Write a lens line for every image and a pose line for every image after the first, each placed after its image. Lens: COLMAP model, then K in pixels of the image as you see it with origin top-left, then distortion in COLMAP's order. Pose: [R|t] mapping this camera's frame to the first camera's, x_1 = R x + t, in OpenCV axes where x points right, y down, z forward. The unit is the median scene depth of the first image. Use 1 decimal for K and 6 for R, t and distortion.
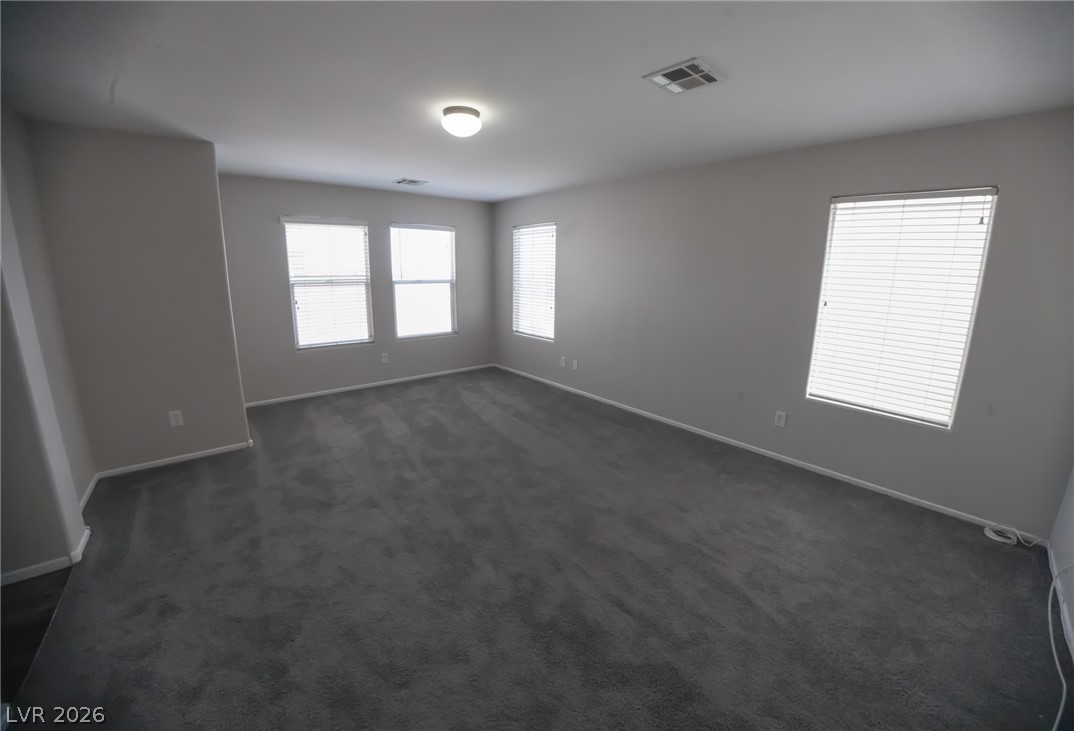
lens RADIAL K [[413.1, 0, 549.4], [0, 413.1, 354.0], [0, 0, 1]] dist [-0.088764, 0.016020]
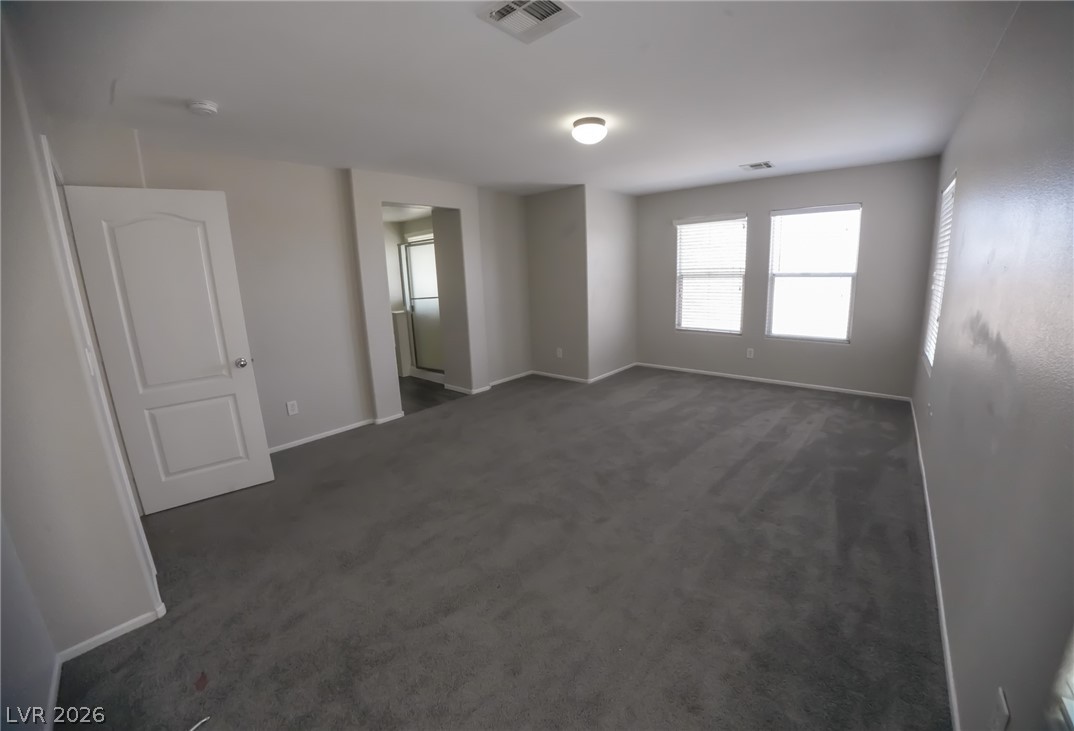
lens RADIAL K [[413.1, 0, 549.4], [0, 413.1, 354.0], [0, 0, 1]] dist [-0.088764, 0.016020]
pose [[0.143005, 0.173404, -0.974413, 0.518183], [-0.162857, 0.975235, 0.149649, -0.060415], [0.976231, 0.137289, 0.167703, 0.414171]]
